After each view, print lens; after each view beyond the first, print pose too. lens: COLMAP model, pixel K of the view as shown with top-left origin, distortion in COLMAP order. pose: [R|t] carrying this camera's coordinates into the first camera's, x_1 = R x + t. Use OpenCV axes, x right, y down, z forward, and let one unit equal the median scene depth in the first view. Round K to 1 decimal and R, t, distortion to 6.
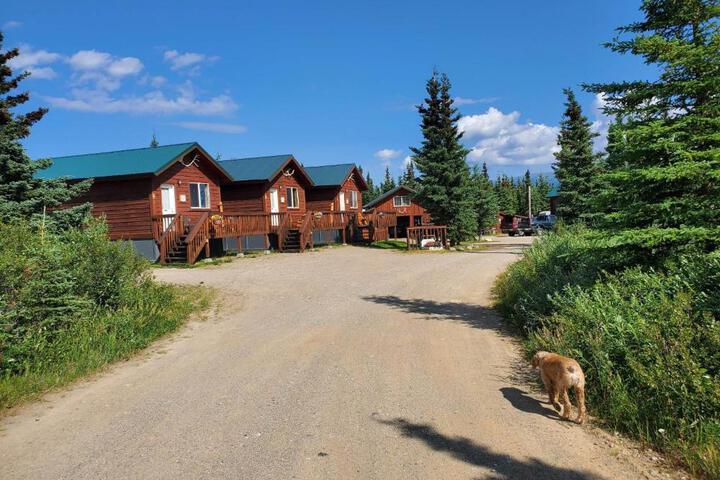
lens RADIAL K [[594.8, 0, 358.8], [0, 594.8, 223.5], [0, 0, 1]] dist [-0.002643, -0.004492]
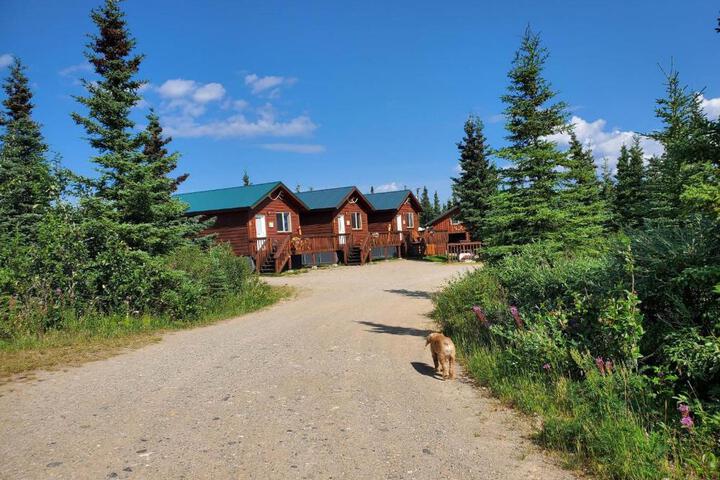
lens RADIAL K [[640.5, 0, 358.4], [0, 640.5, 222.4], [0, 0, 1]] dist [0.140044, -0.247976]
pose [[0.990006, -0.020532, -0.139523, 0.081200], [0.016996, 0.999505, -0.026485, -0.005587], [0.139998, 0.023849, 0.989865, -0.328255]]
